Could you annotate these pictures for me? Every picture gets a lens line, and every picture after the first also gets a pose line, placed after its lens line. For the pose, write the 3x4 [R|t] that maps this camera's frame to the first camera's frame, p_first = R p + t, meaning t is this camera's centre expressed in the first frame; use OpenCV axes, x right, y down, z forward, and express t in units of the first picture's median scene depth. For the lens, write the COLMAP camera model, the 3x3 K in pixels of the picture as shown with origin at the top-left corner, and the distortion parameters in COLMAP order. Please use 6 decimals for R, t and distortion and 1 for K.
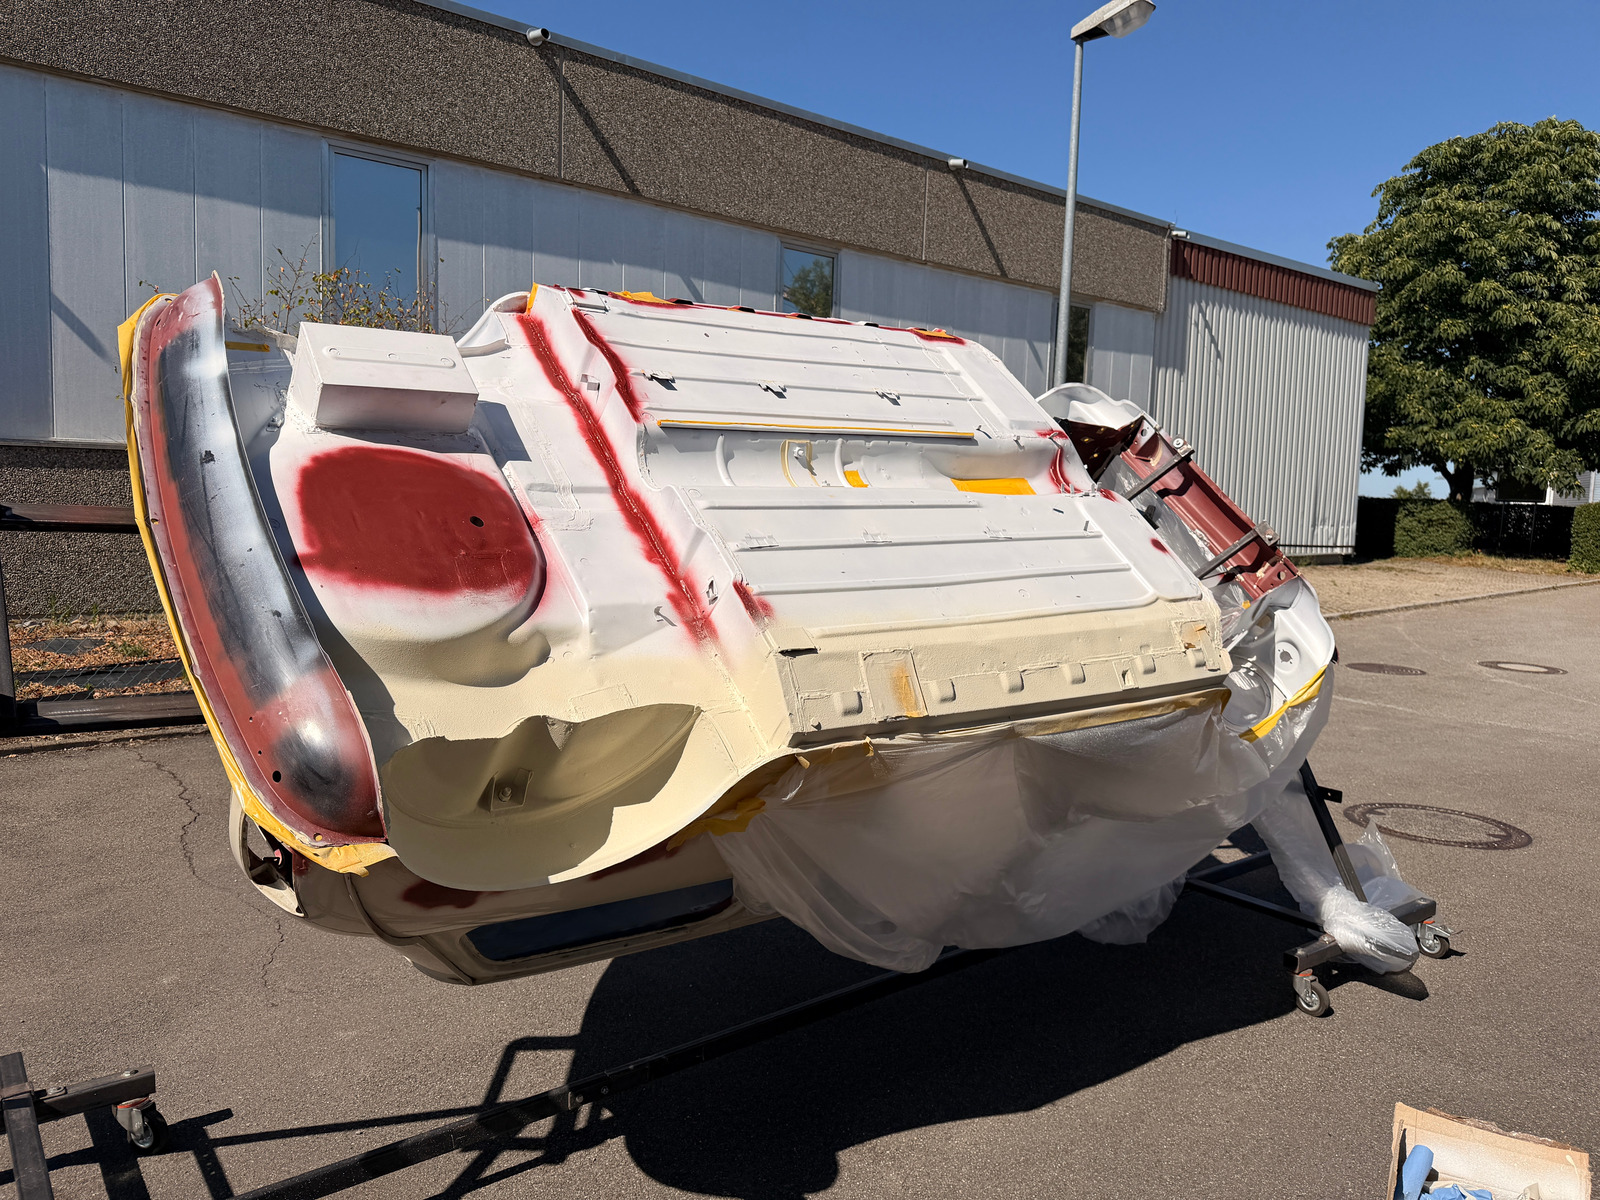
lens RADIAL K [[1133.9, 0, 790.6], [0, 1133.9, 609.3], [0, 0, 1]] dist [0.019696, -0.033791]
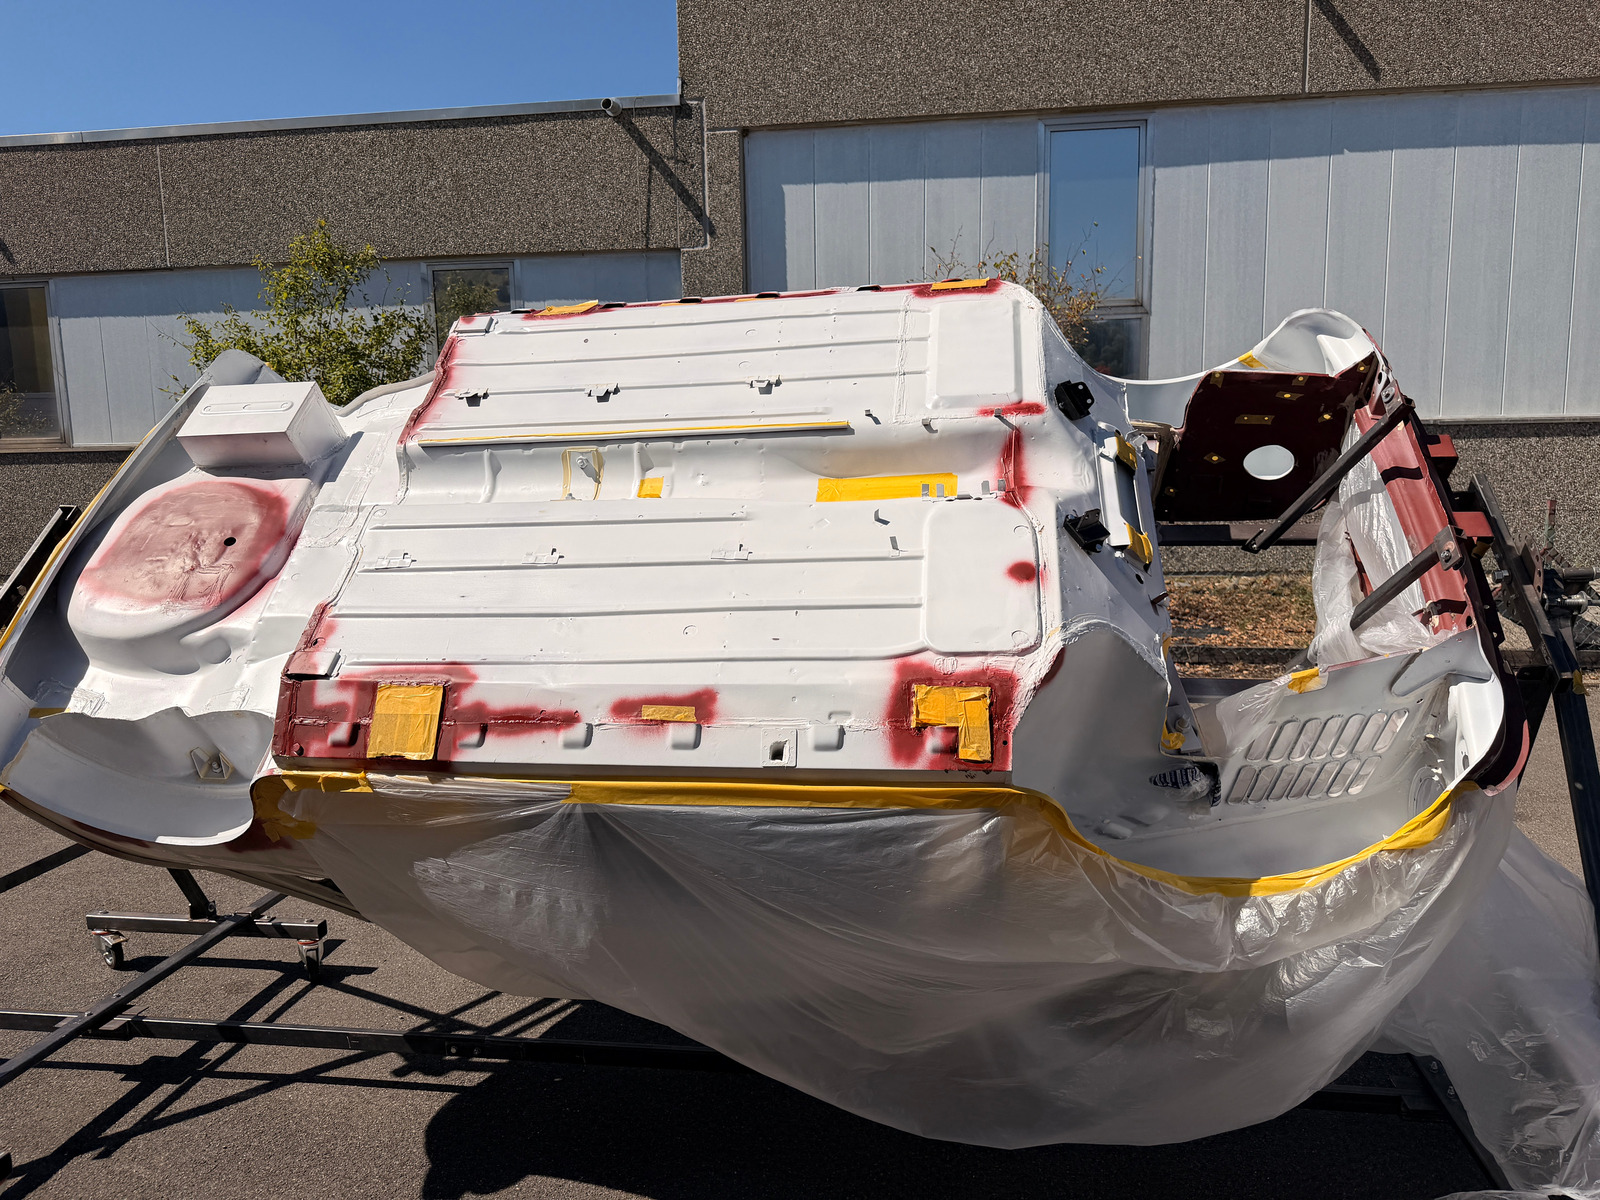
lens RADIAL K [[1133.9, 0, 825.8], [0, 1133.9, 611.4], [0, 0, 1]] dist [0.019696, -0.033791]
pose [[0.668380, 0.069742, -0.740543, 0.234530], [-0.037830, 0.997493, 0.059797, -0.021915], [0.742857, -0.011952, 0.669343, 0.145052]]
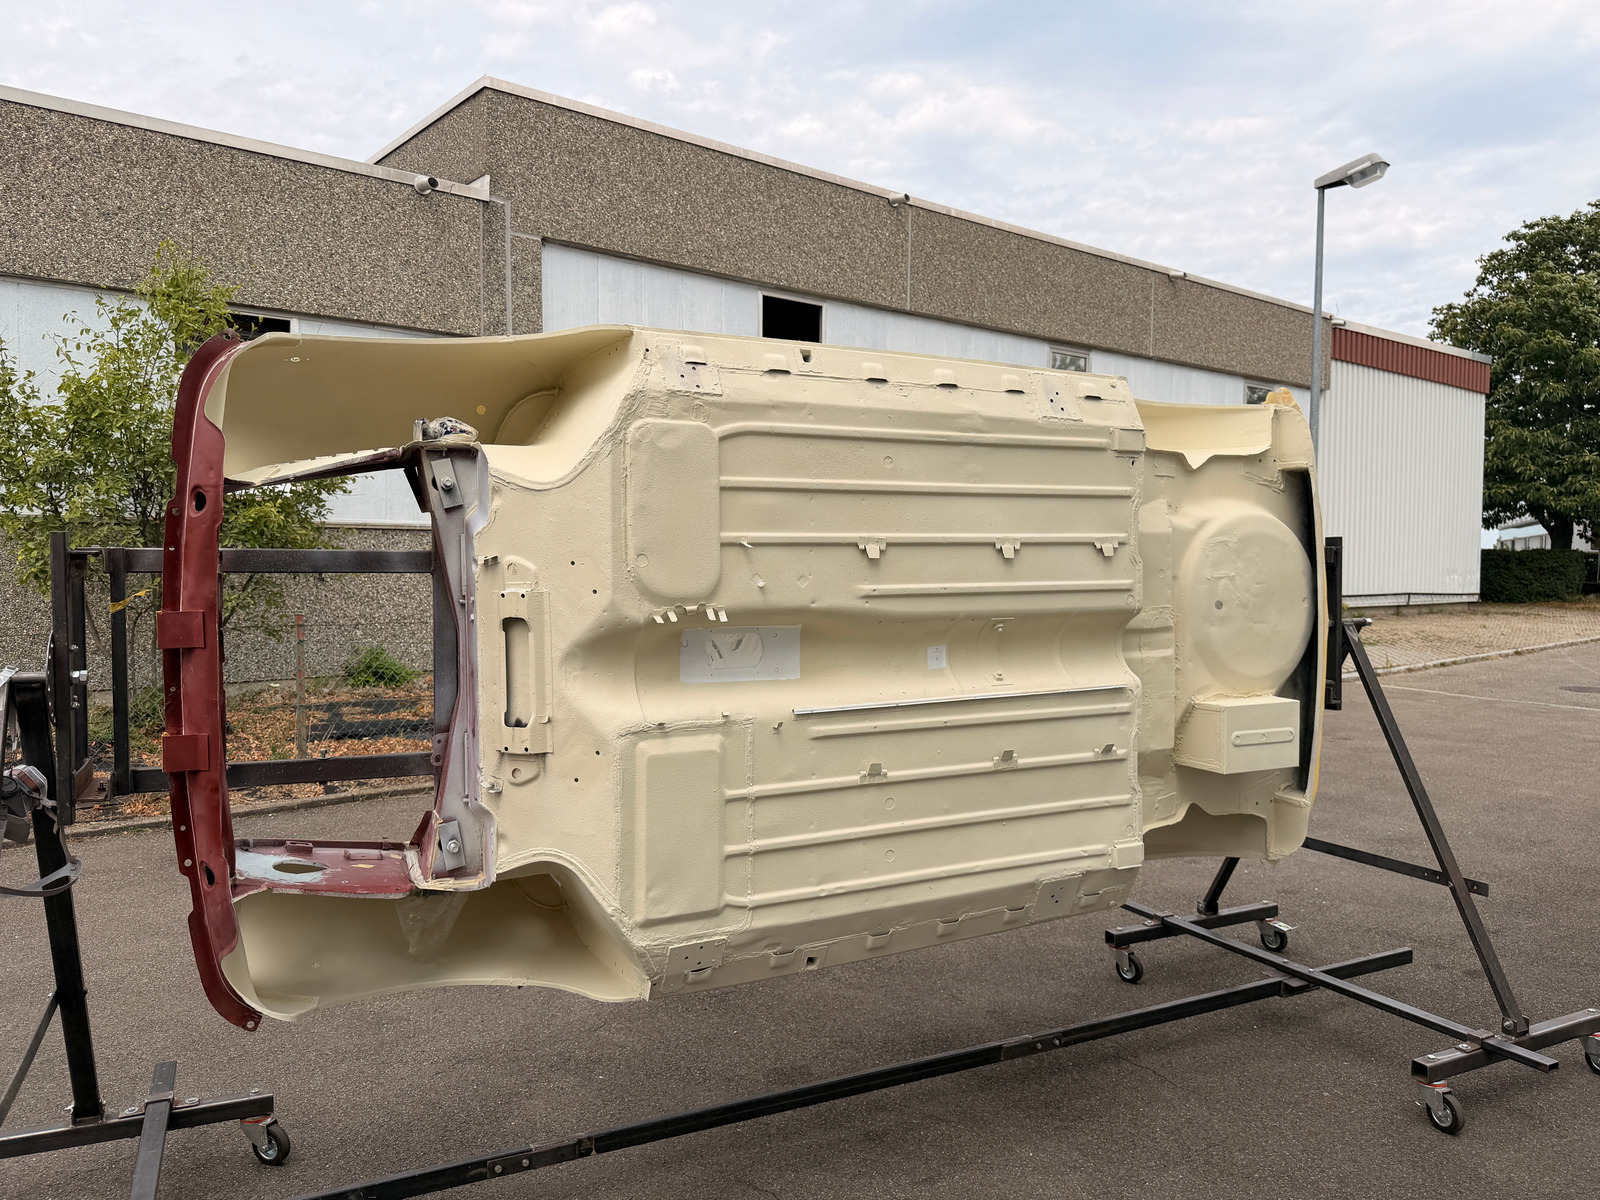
lens RADIAL K [[1156.2, 0, 821.6], [0, 1156.2, 669.2], [0, 0, 1]] dist [0.032057, -0.048523]
pose [[0.999918, -0.010528, -0.007310, -0.307082], [0.010553, 0.999939, 0.003358, 0.016807], [0.007274, -0.003435, 0.999968, -0.305080]]
